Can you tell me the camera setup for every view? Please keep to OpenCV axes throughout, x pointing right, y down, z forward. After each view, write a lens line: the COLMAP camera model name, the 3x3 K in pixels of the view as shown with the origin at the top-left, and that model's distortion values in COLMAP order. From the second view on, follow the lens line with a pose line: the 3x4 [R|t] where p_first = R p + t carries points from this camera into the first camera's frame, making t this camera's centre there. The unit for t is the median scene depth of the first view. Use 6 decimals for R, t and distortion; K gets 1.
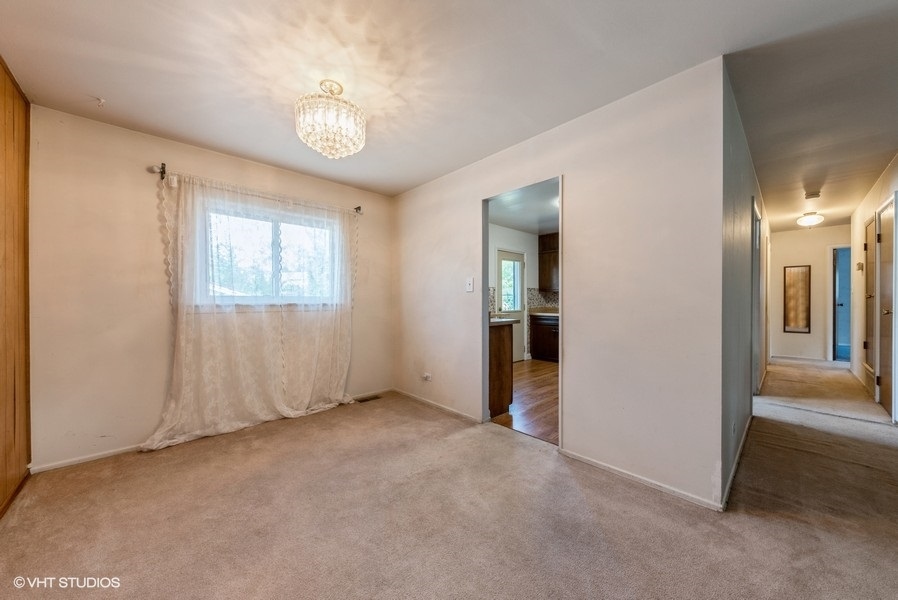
lens RADIAL K [[324.7, 0, 451.2], [0, 324.7, 299.6], [0, 0, 1]] dist [-0.001593, -0.000070]
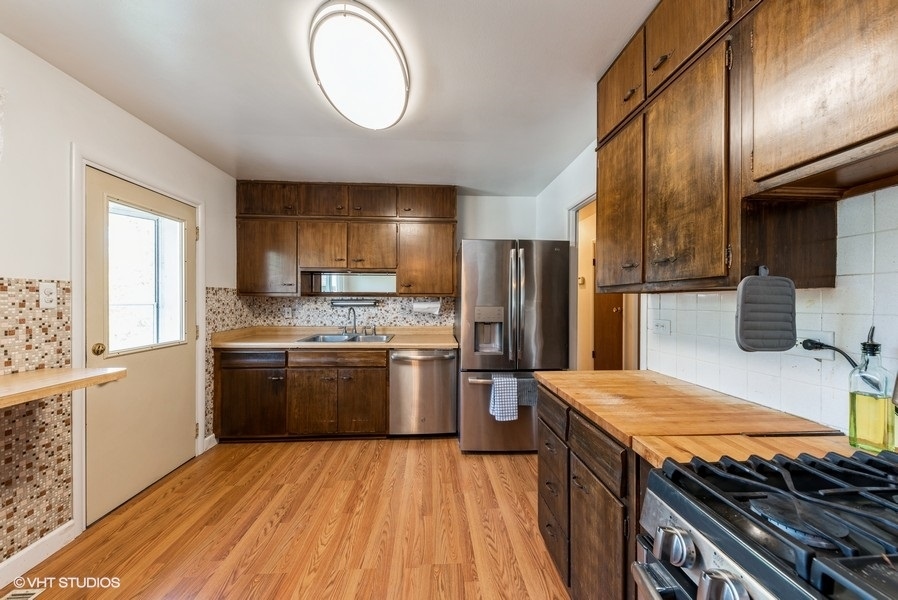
lens RADIAL K [[307.8, 0, 449.0], [0, 307.8, 302.9], [0, 0, 1]] dist [-0.002095, -0.000285]
pose [[0.648261, 0.001609, 0.761416, 0.130910], [-0.007855, 0.999959, 0.004574, -0.018963], [-0.761377, -0.008947, 0.648247, 0.480332]]
